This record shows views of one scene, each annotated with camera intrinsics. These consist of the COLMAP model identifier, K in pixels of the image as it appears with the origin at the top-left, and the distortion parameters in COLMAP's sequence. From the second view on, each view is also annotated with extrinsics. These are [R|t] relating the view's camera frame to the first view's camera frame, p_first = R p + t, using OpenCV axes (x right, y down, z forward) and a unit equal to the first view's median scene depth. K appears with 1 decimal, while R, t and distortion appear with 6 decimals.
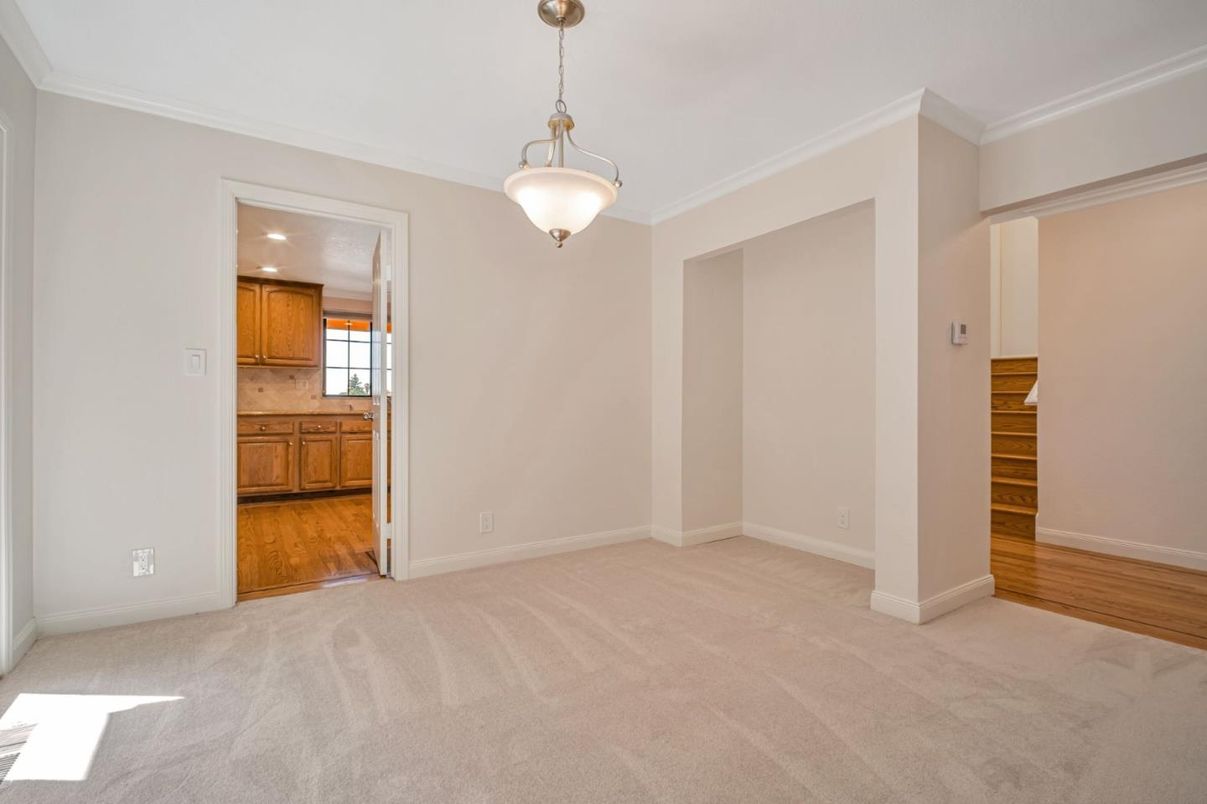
lens RADIAL K [[557.1, 0, 610.9], [0, 557.1, 401.6], [0, 0, 1]] dist [0.003876, -0.005411]
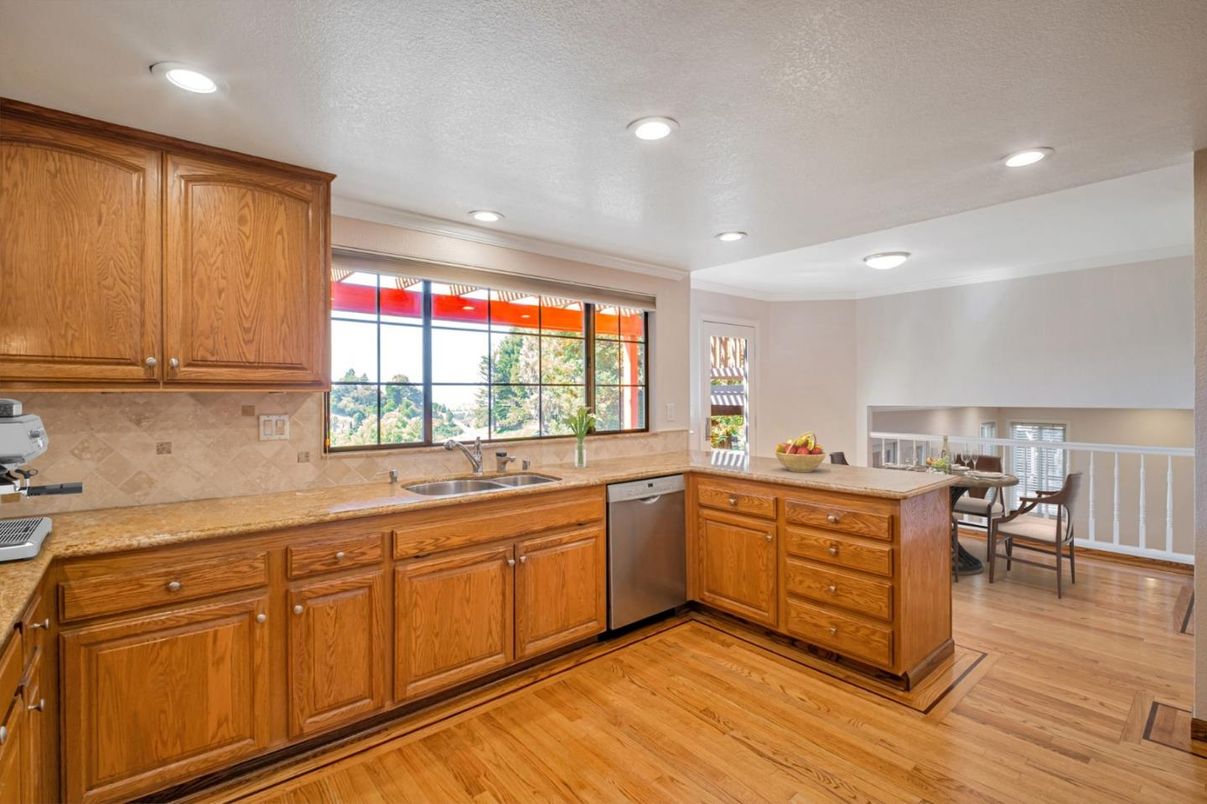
lens RADIAL K [[557.1, 0, 605.4], [0, 557.1, 396.0], [0, 0, 1]] dist [0.003876, -0.005411]
pose [[0.993785, -0.008716, 0.110978, -0.392023], [0.008140, 0.999951, 0.005643, -0.058829], [-0.111022, -0.004704, 0.993807, 0.622849]]
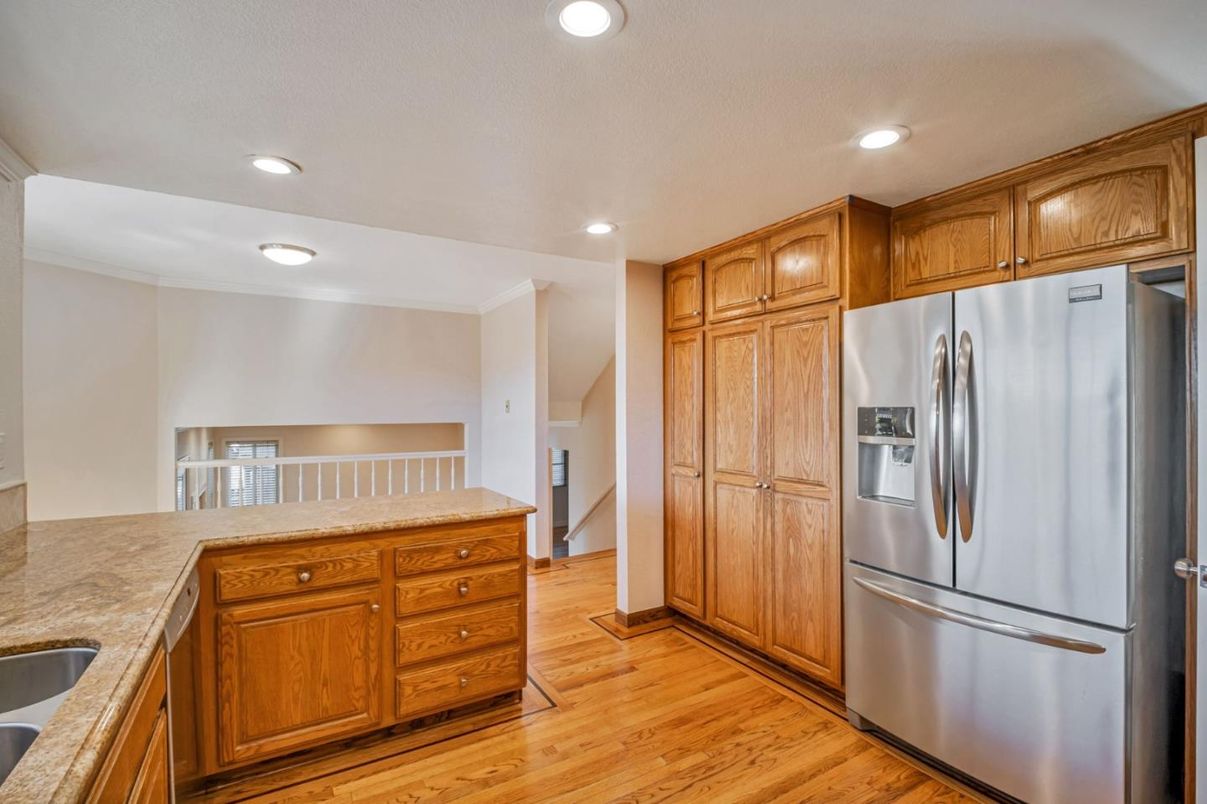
lens RADIAL K [[557.1, 0, 605.9], [0, 557.1, 417.0], [0, 0, 1]] dist [0.003876, -0.005411]
pose [[0.049923, -0.017680, 0.998597, -0.484293], [0.003343, 0.999841, 0.017535, -0.058510], [-0.998747, 0.002463, 0.049974, 0.807390]]
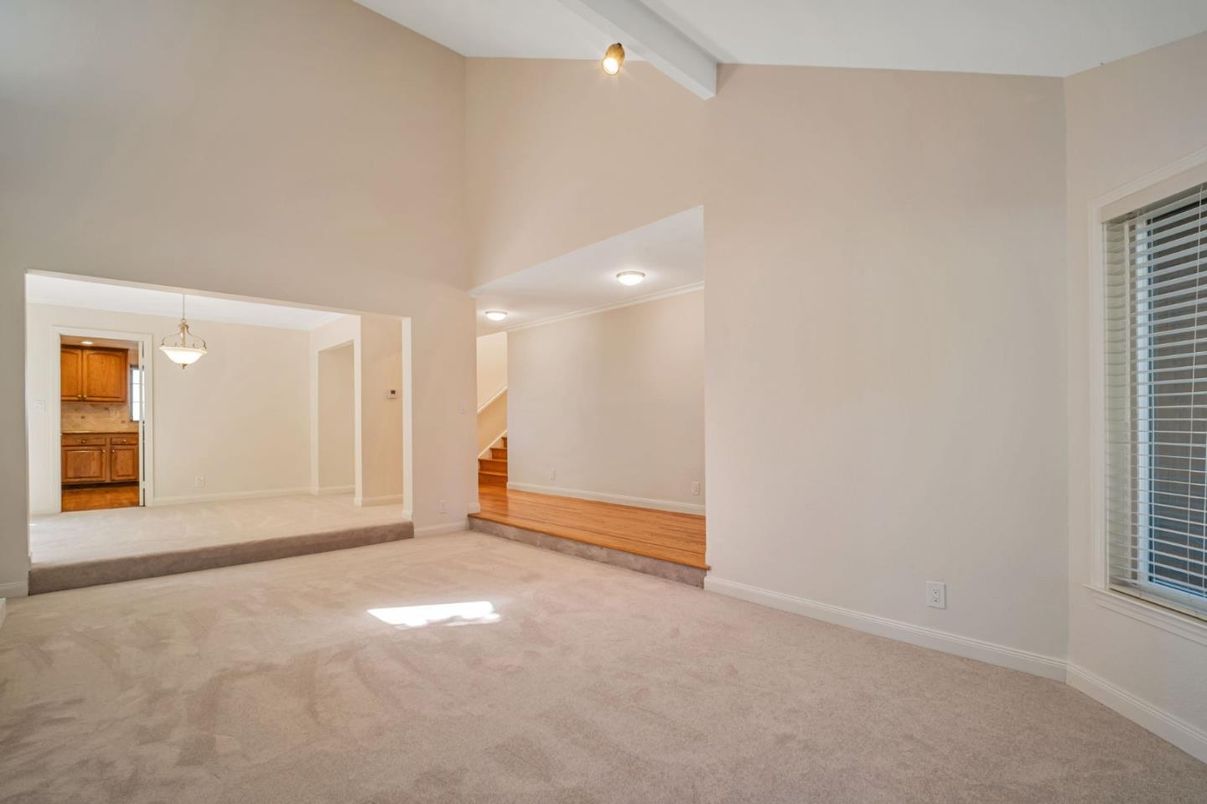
lens RADIAL K [[557.1, 0, 608.1], [0, 557.1, 423.4], [0, 0, 1]] dist [0.003876, -0.005411]
pose [[0.985391, -0.007321, 0.170150, 0.554803], [0.007997, 0.999963, -0.003286, 0.012587], [-0.170119, 0.004599, 0.985413, -0.782380]]
